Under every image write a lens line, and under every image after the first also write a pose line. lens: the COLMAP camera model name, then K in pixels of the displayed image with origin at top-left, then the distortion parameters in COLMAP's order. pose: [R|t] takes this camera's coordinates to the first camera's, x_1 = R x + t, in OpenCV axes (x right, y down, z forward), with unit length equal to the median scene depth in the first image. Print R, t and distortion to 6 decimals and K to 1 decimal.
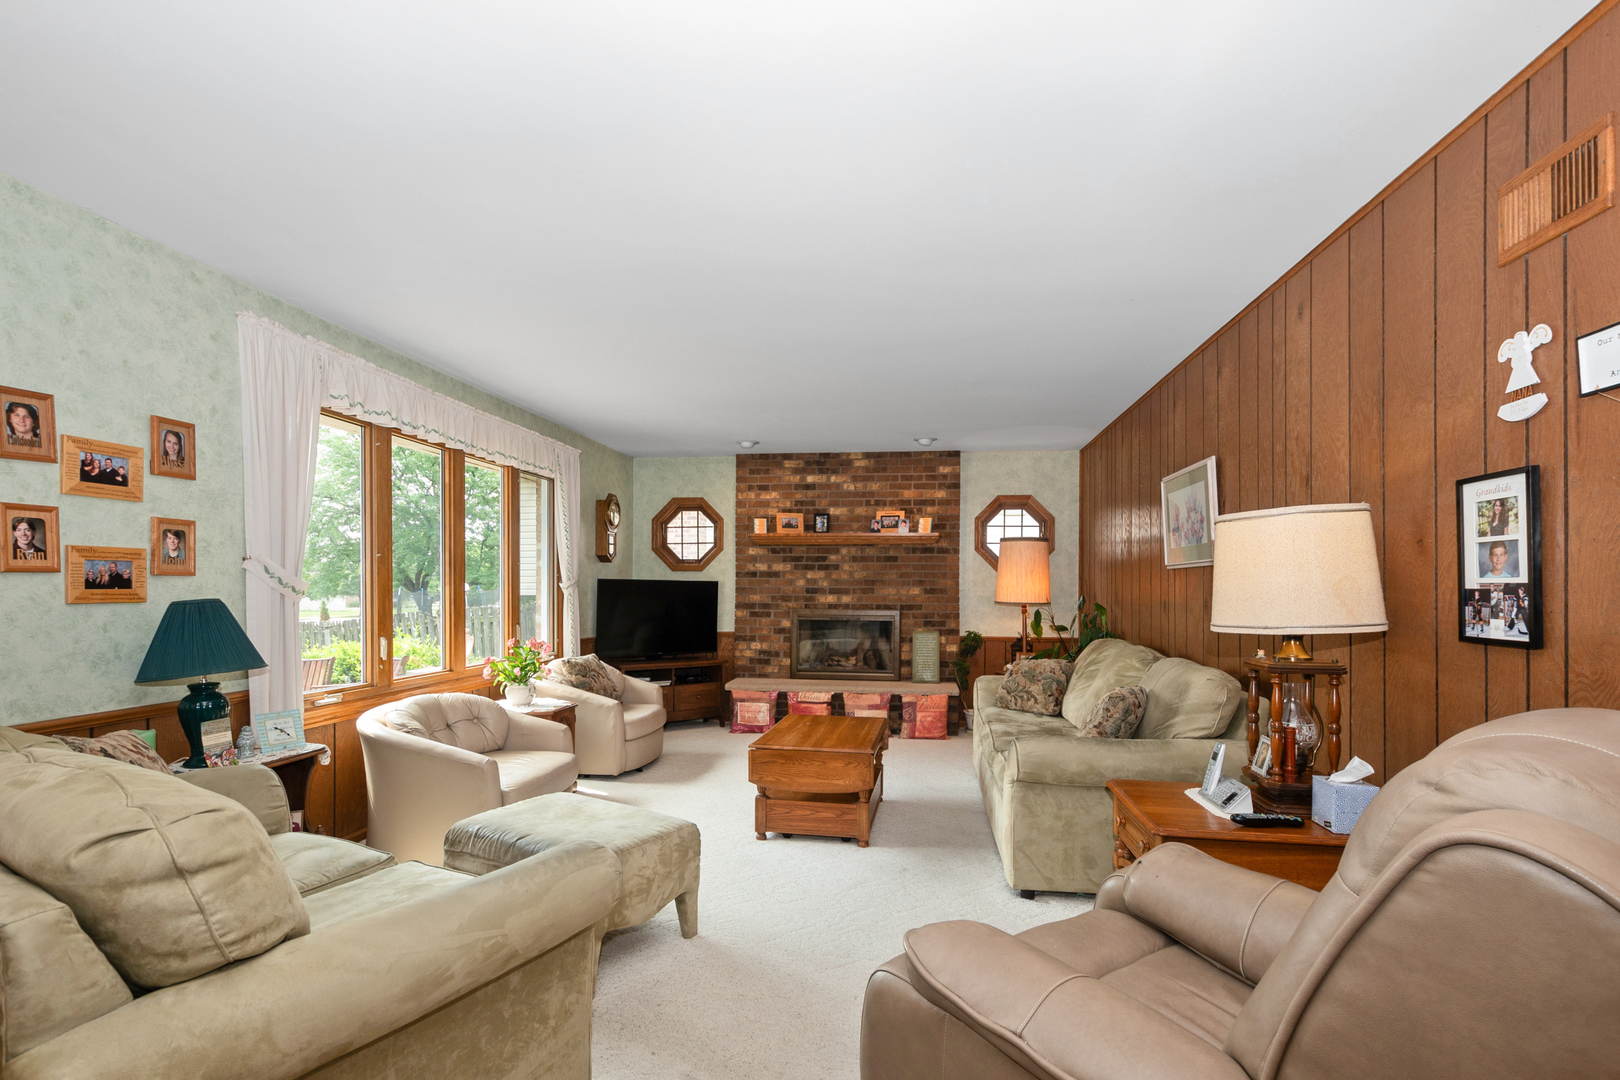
lens RADIAL K [[738.6, 0, 814.8], [0, 738.6, 592.6], [0, 0, 1]] dist [0.008995, -0.004795]
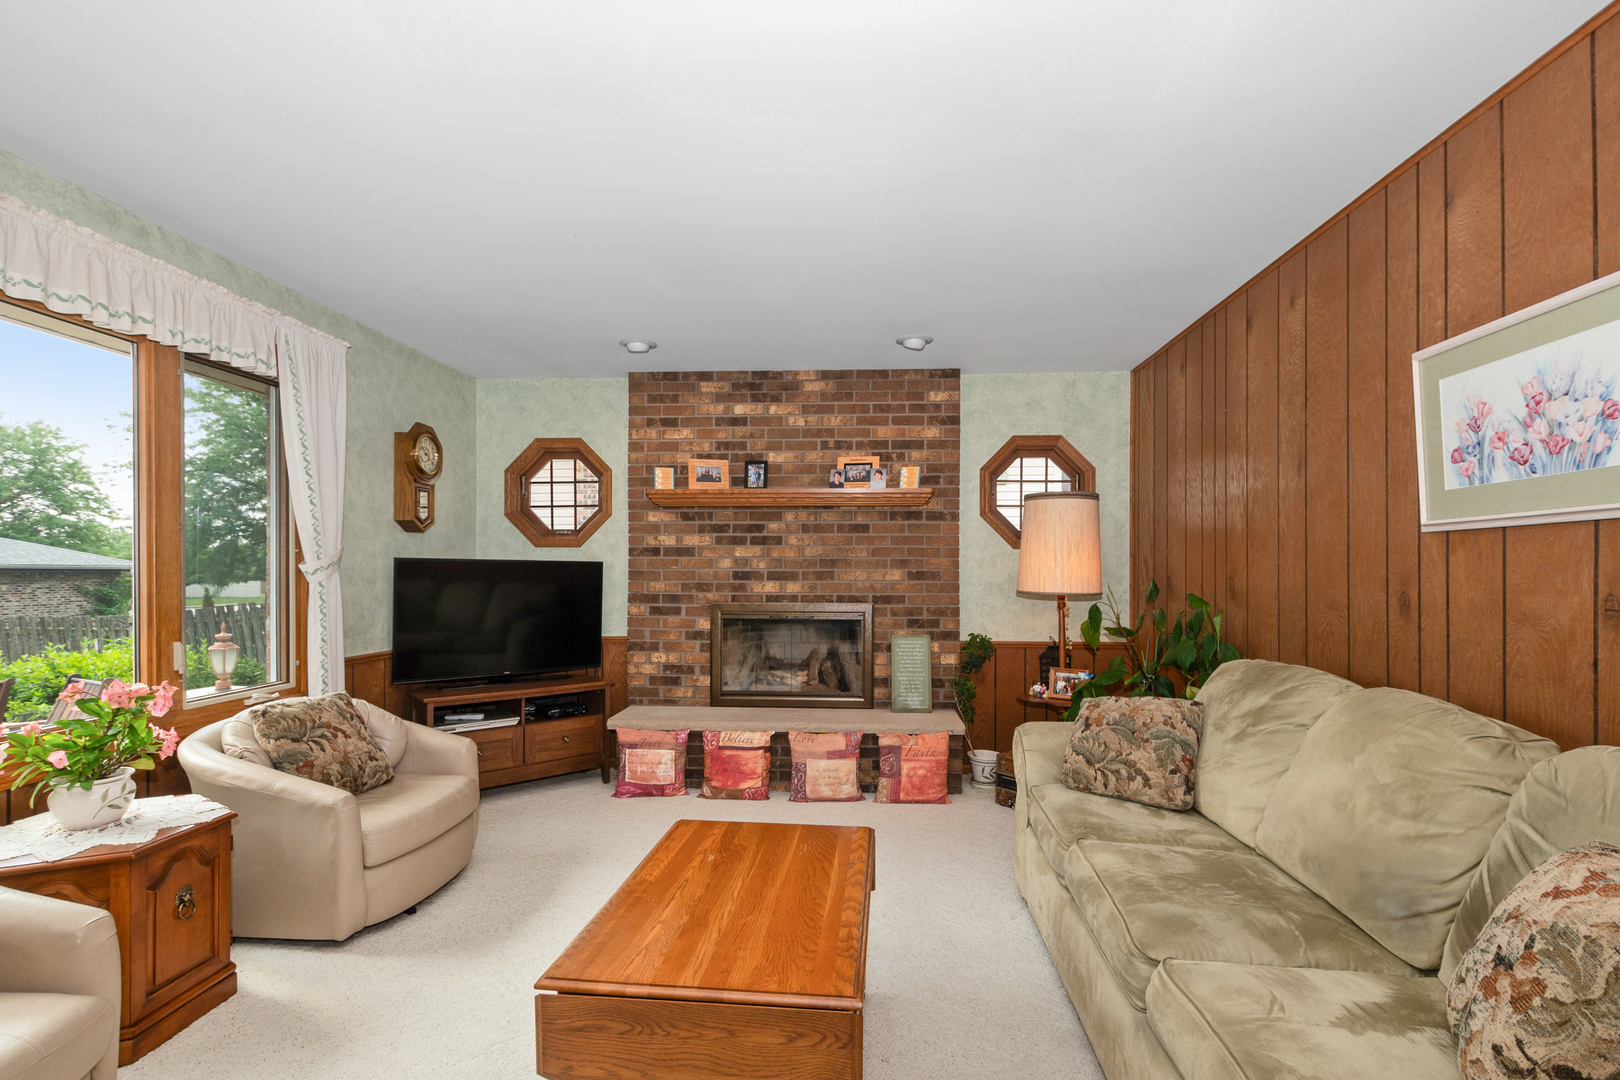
lens RADIAL K [[738.6, 0, 808.9], [0, 738.6, 572.3], [0, 0, 1]] dist [0.008995, -0.004795]
pose [[0.998130, -0.003152, 0.061039, 0.015790], [0.003429, 0.999984, -0.004428, -0.002306], [-0.061024, 0.004629, 0.998126, 0.329107]]
